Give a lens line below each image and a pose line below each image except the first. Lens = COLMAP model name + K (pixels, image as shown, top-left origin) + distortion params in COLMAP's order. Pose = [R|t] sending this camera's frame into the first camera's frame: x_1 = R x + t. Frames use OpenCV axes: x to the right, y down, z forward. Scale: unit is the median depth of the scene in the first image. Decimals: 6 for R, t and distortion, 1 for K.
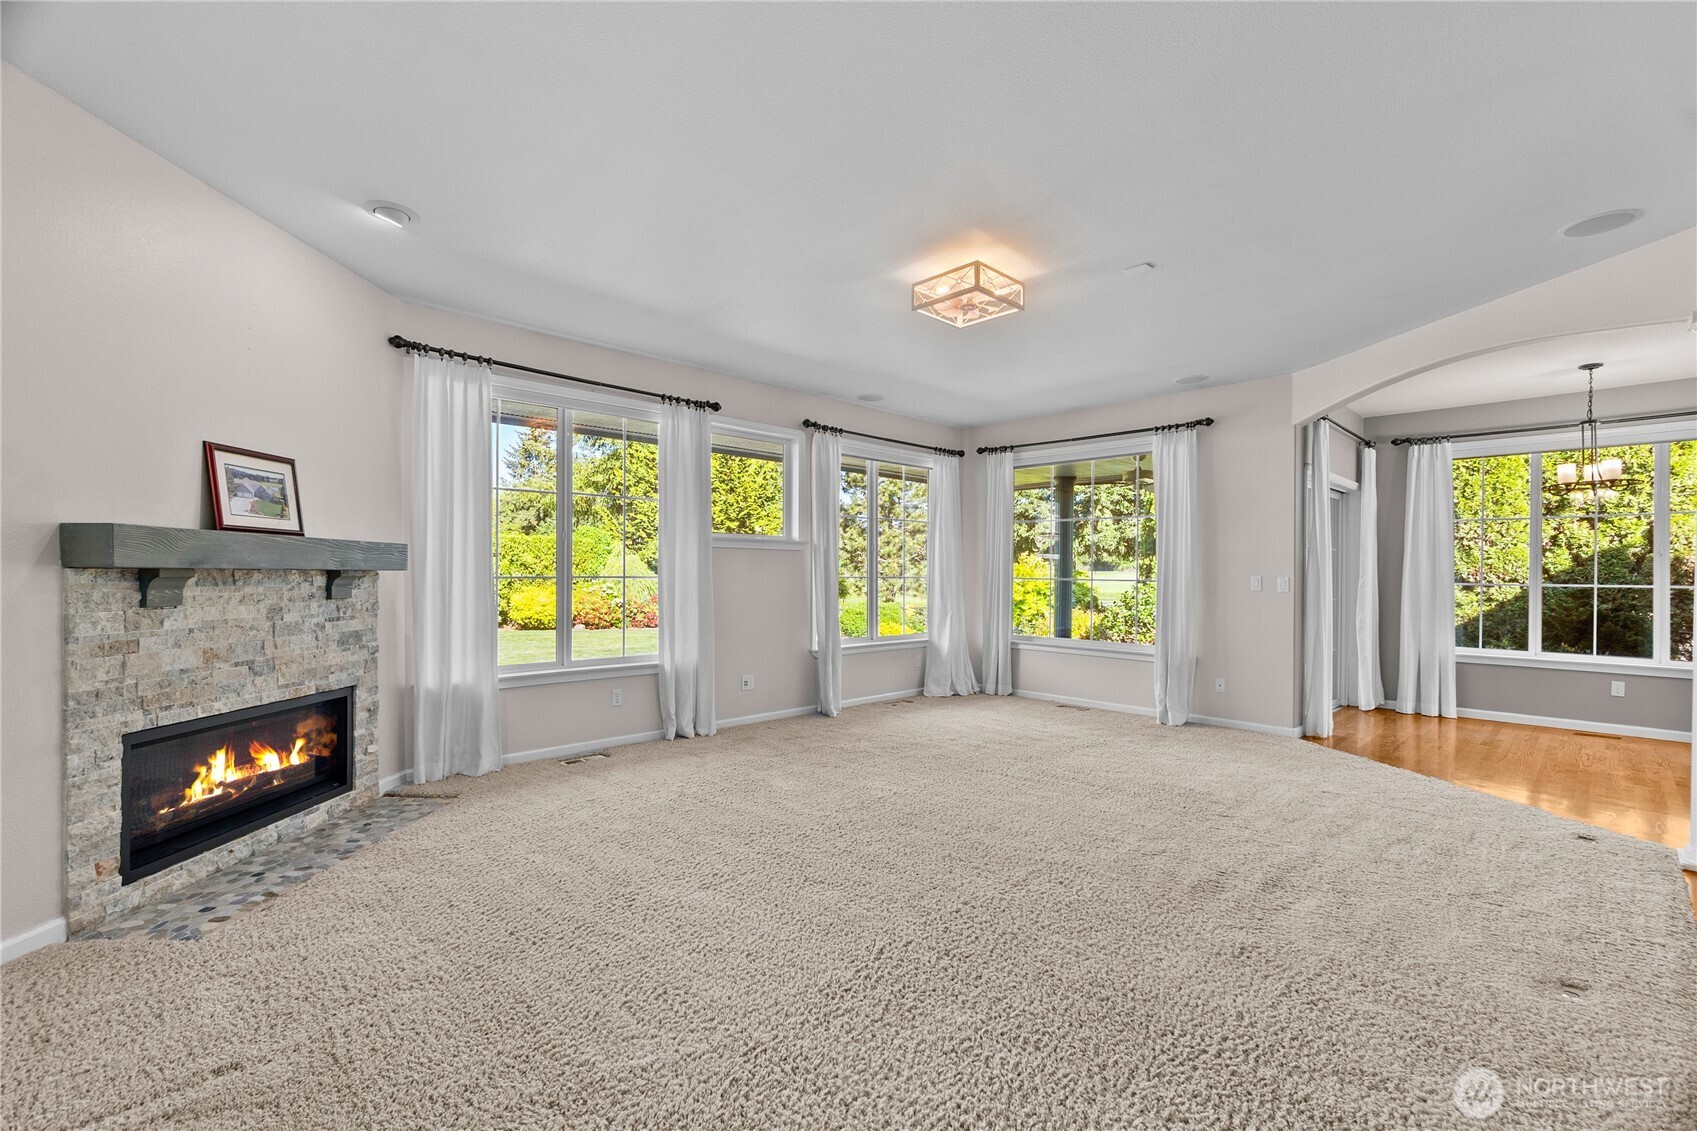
lens RADIAL K [[747.3, 0, 859.2], [0, 747.3, 571.4], [0, 0, 1]] dist [-0.001394, -0.001059]
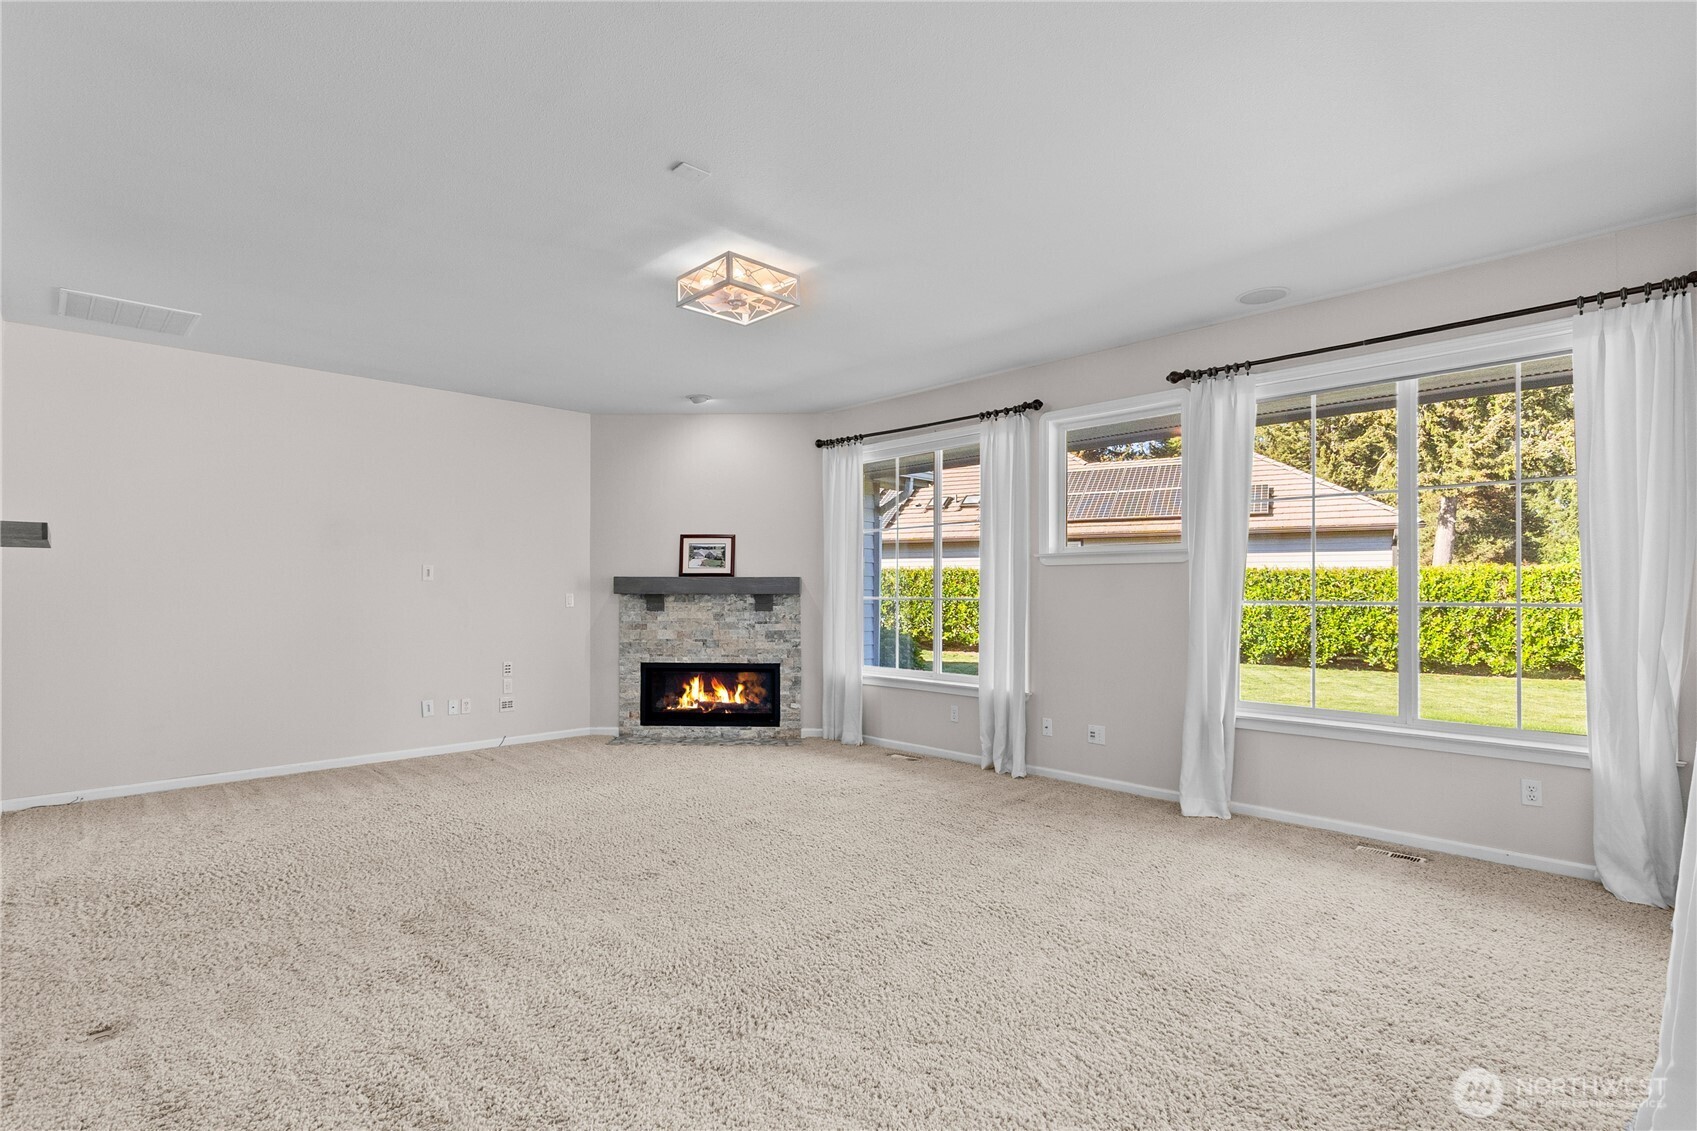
lens RADIAL K [[805.9, 0, 851.8], [0, 805.9, 585.6], [0, 0, 1]] dist [-0.004893, 0.000786]
pose [[-0.021353, -0.012493, -0.999694, 1.264936], [0.003380, 0.999915, -0.012568, 0.002801], [0.999766, -0.003647, -0.021309, 1.360703]]
